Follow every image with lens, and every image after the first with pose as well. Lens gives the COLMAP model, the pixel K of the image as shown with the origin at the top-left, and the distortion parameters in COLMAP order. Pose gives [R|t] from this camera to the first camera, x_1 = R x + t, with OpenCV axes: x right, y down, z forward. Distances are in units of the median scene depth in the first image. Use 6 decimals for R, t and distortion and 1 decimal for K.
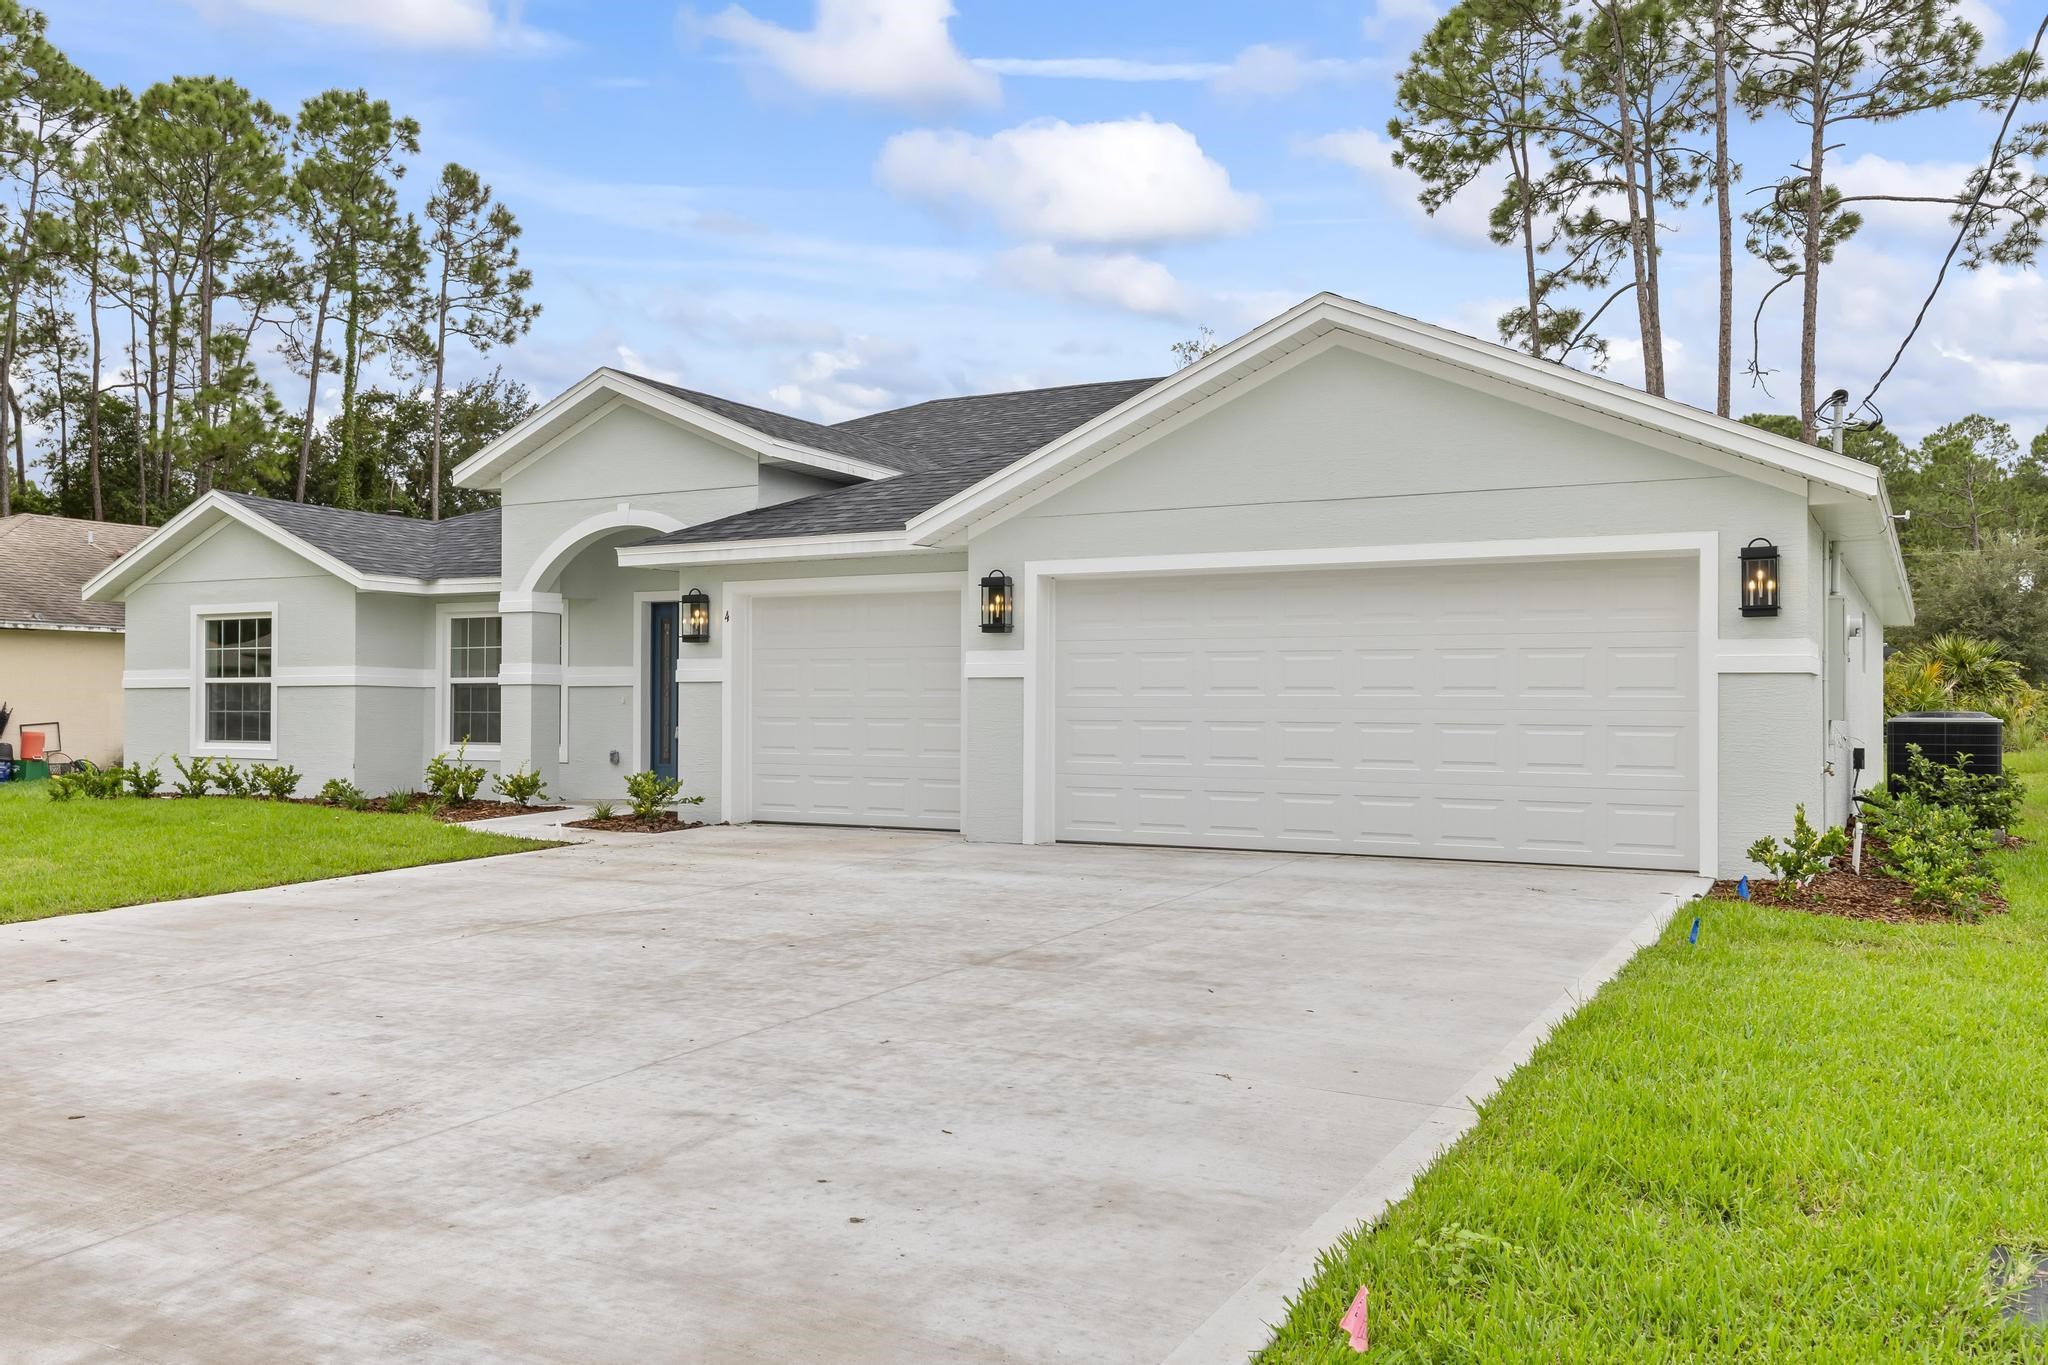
lens RADIAL K [[1798.3, 0, 1024.0], [0, 1798.3, 682.5], [0, 0, 1]] dist [-0.001664, -0.220733]
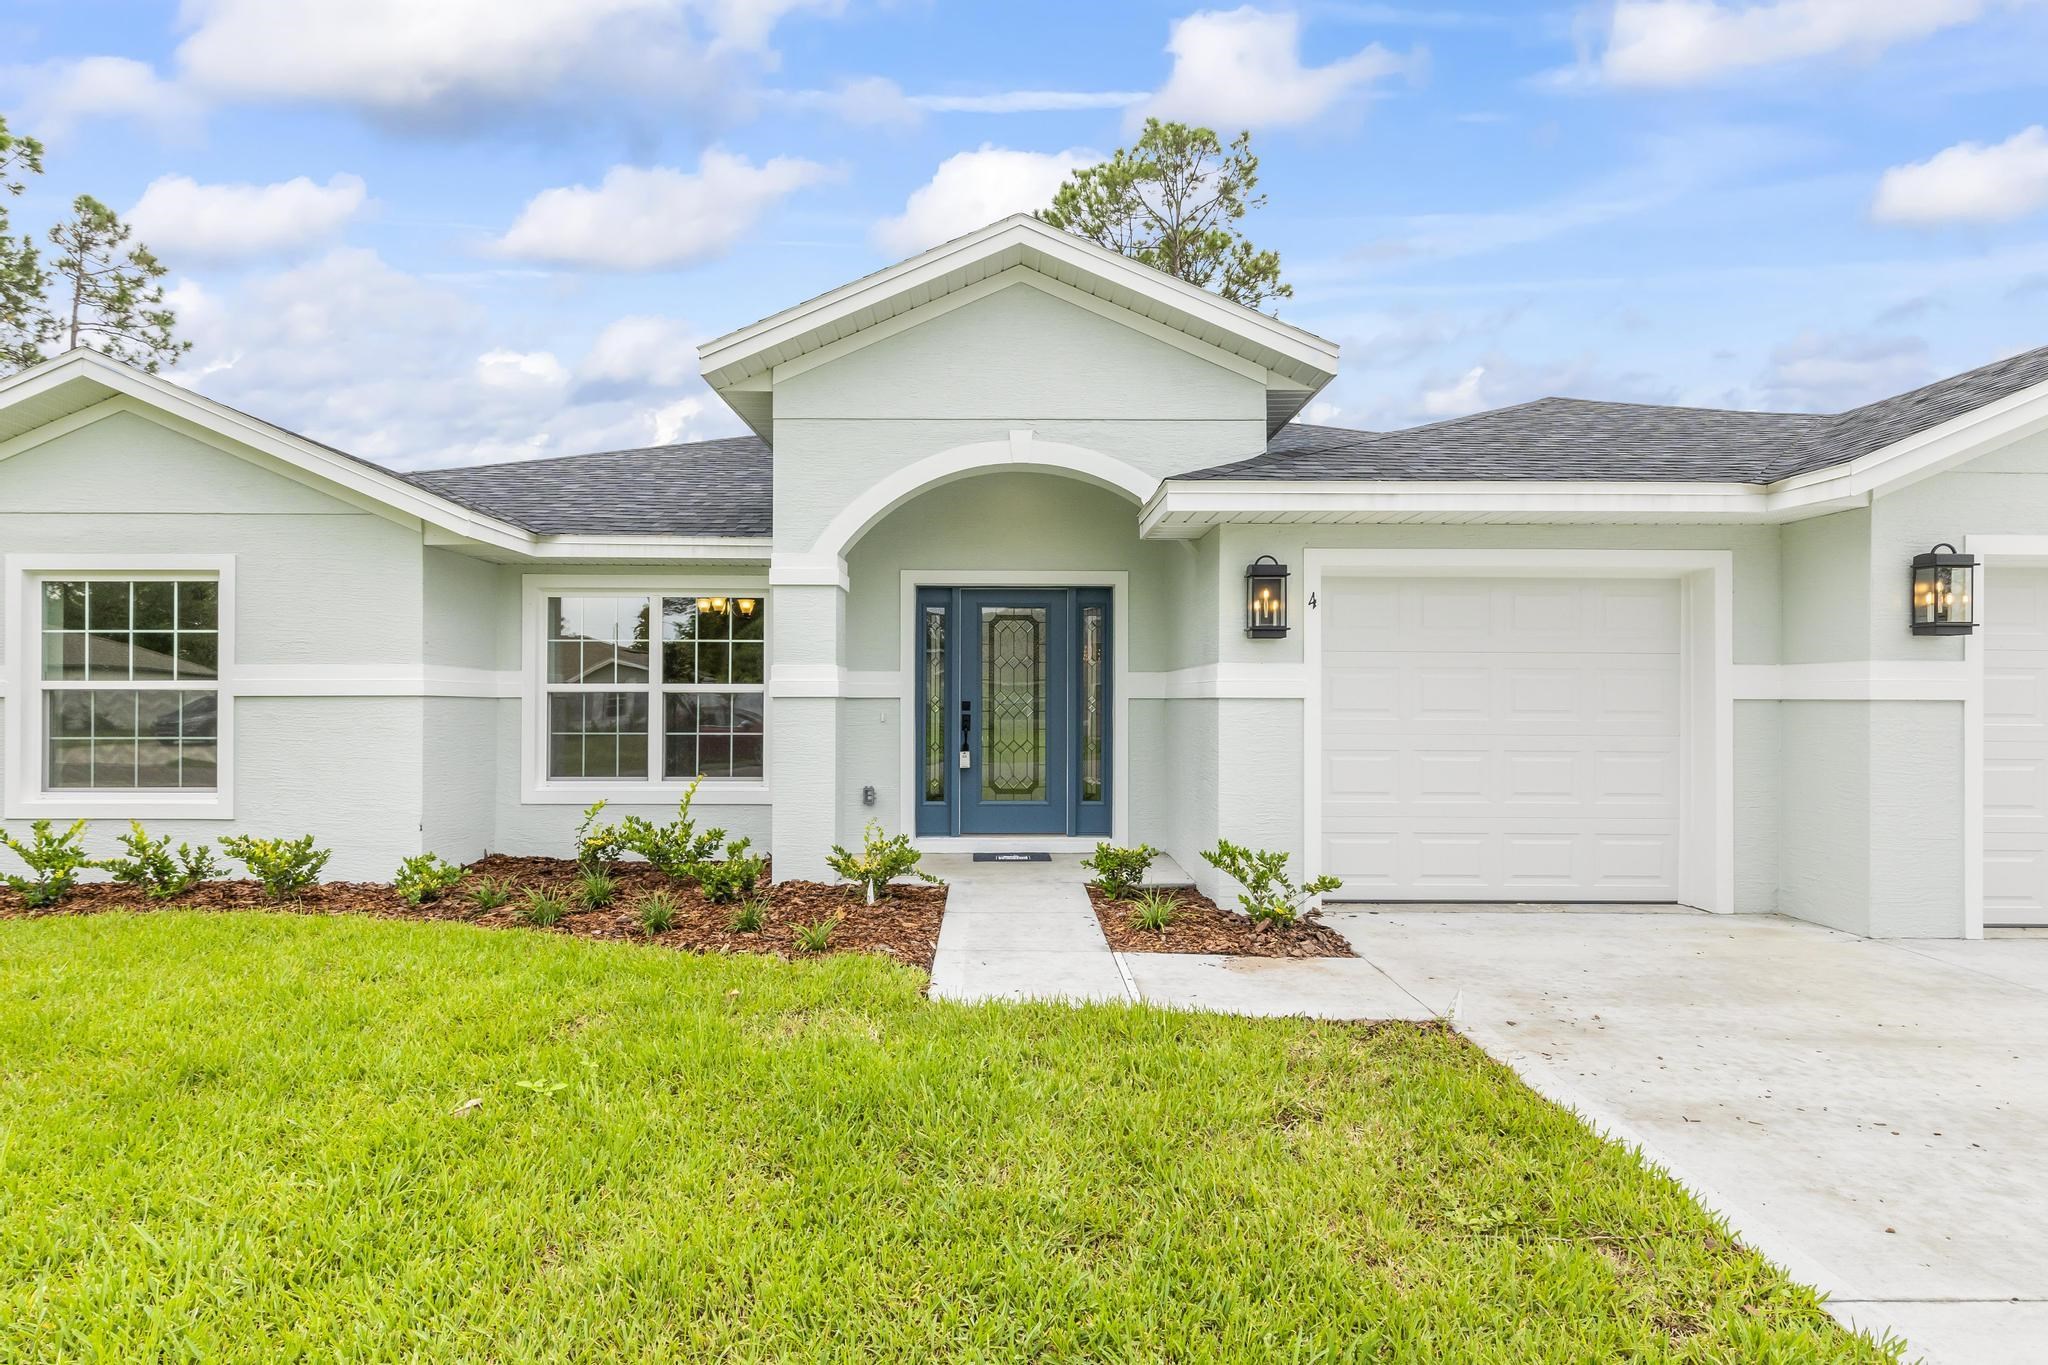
lens RADIAL K [[1019.0, 0, 1024.0], [0, 1019.0, 682.5], [0, 0, 1]] dist [0.000149, 0.000462]
pose [[0.877067, 0.009610, 0.480272, -0.343367], [-0.008874, 0.999953, -0.003803, -0.003365], [-0.480286, -0.000927, 0.877111, 0.565110]]
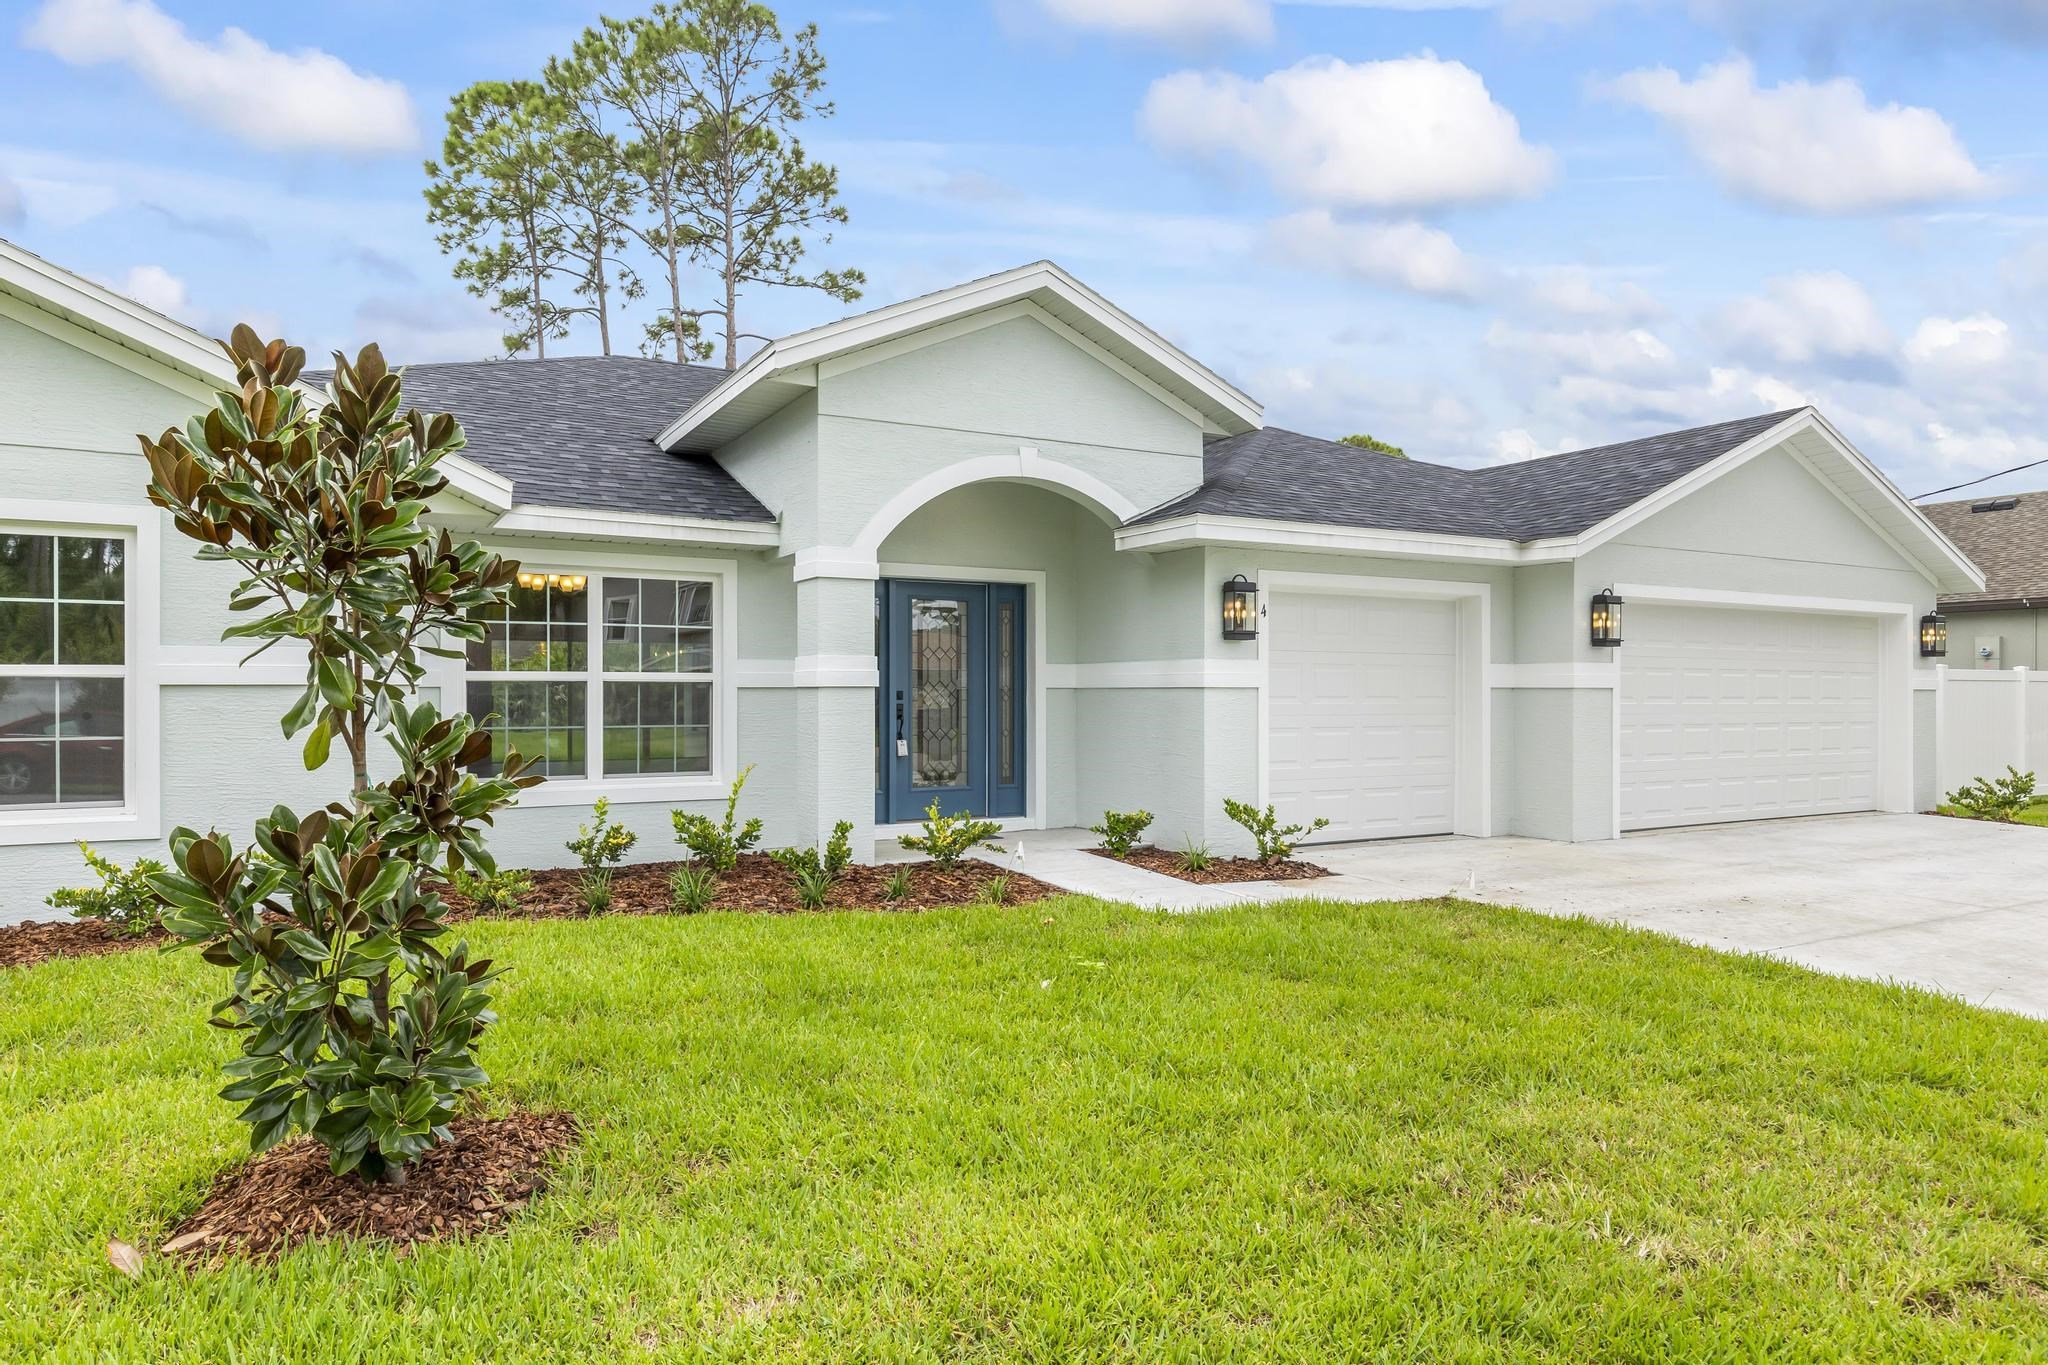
lens RADIAL K [[1367.1, 0, 1024.0], [0, 1367.1, 682.5], [0, 0, 1]] dist [0.008096, 0.000811]
pose [[0.506730, 0.005245, 0.862089, -0.605898], [-0.011742, 0.999931, 0.000818, -0.001818], [-0.862025, -0.010537, 0.506756, 0.604084]]
